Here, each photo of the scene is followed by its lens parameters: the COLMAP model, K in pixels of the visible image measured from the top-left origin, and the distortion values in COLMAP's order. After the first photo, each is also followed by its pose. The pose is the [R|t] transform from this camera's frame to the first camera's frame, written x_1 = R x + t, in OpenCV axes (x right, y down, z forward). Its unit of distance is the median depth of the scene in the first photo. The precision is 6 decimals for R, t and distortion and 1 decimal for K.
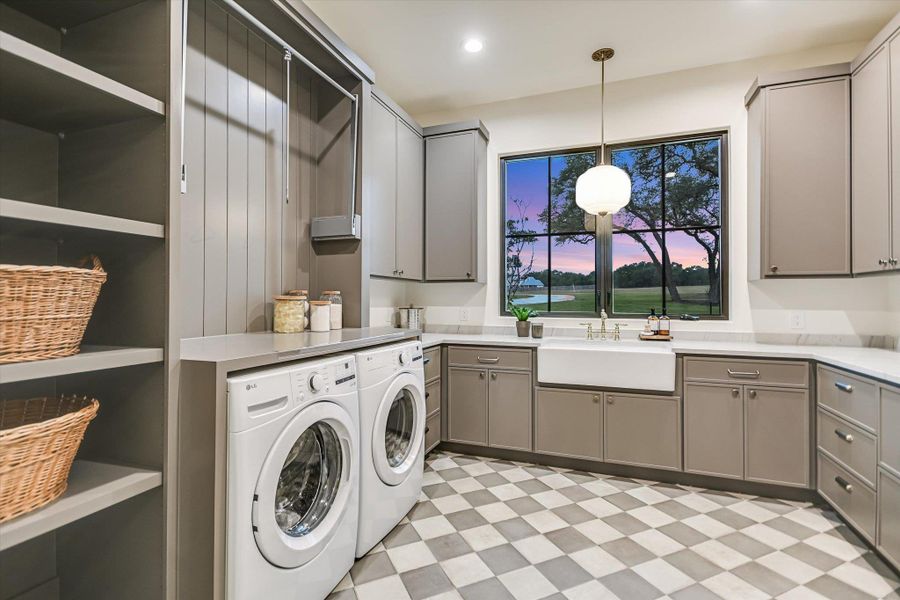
lens RADIAL K [[423.5, 0, 449.5], [0, 423.5, 294.7], [0, 0, 1]] dist [0.038202, -0.020658]
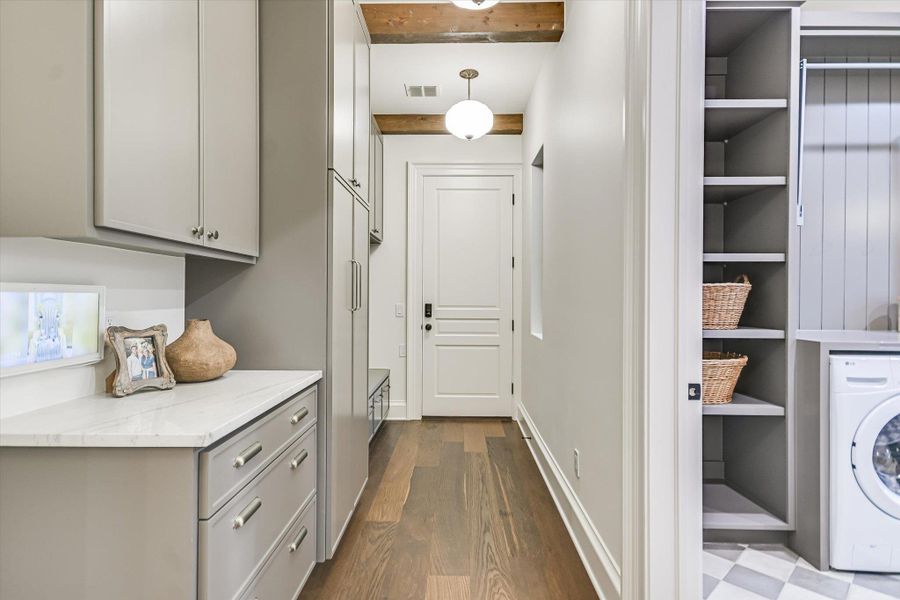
lens RADIAL K [[443.1, 0, 448.5], [0, 443.1, 296.8], [0, 0, 1]] dist [0.003244, -0.000194]
pose [[0.305714, 0.002102, -0.952121, 0.538242], [0.004515, 0.999983, 0.003657, -0.013056], [0.952113, -0.005417, 0.305700, -0.714573]]
